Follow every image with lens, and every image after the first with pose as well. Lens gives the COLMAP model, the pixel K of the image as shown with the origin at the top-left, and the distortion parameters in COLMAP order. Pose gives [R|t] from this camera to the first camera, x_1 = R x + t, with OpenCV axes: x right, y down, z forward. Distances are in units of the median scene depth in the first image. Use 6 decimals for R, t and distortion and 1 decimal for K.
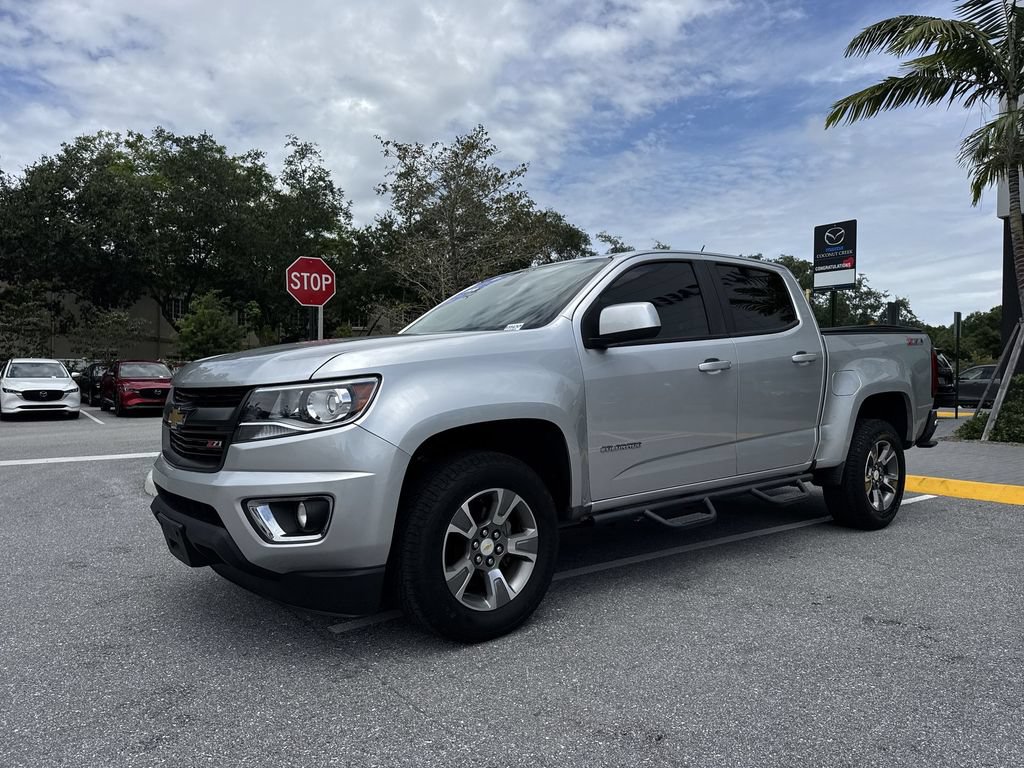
lens RADIAL K [[717.4, 0, 509.6], [0, 717.4, 385.8], [0, 0, 1]] dist [0.050915, -0.061776]
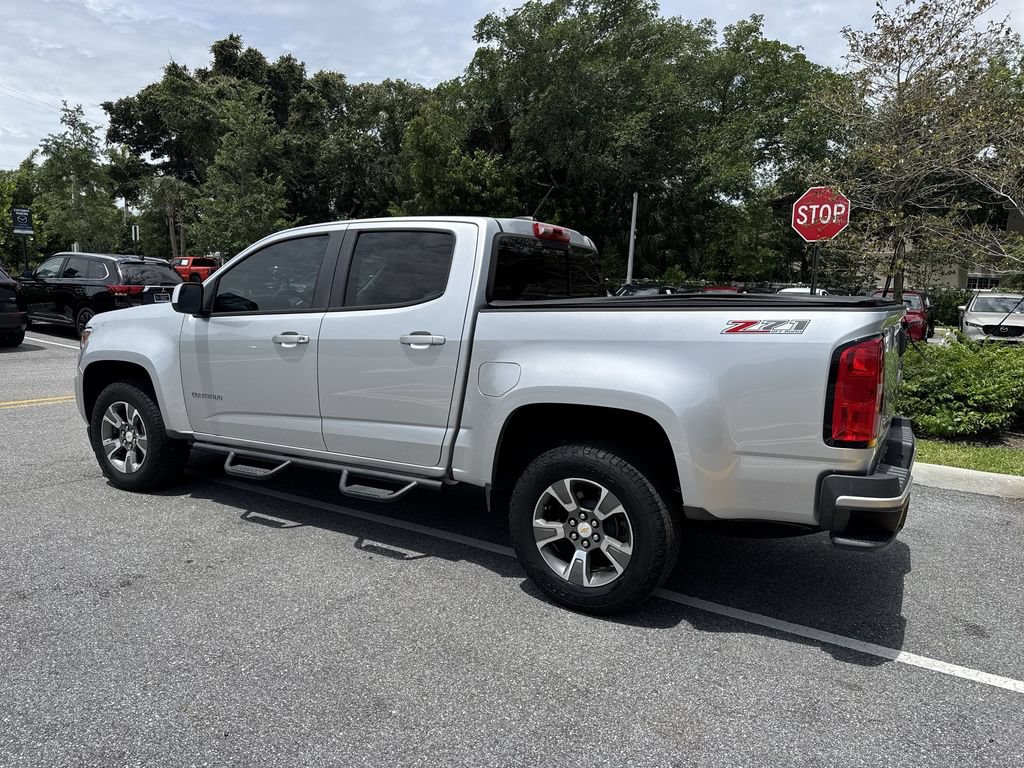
lens RADIAL K [[717.4, 0, 506.0], [0, 717.4, 381.1], [0, 0, 1]] dist [0.050915, -0.061776]
pose [[0.359042, 0.132651, -0.923847, 0.458928], [-0.038497, 0.991111, 0.127348, -0.037915], [0.932527, -0.010158, 0.360957, 0.306848]]
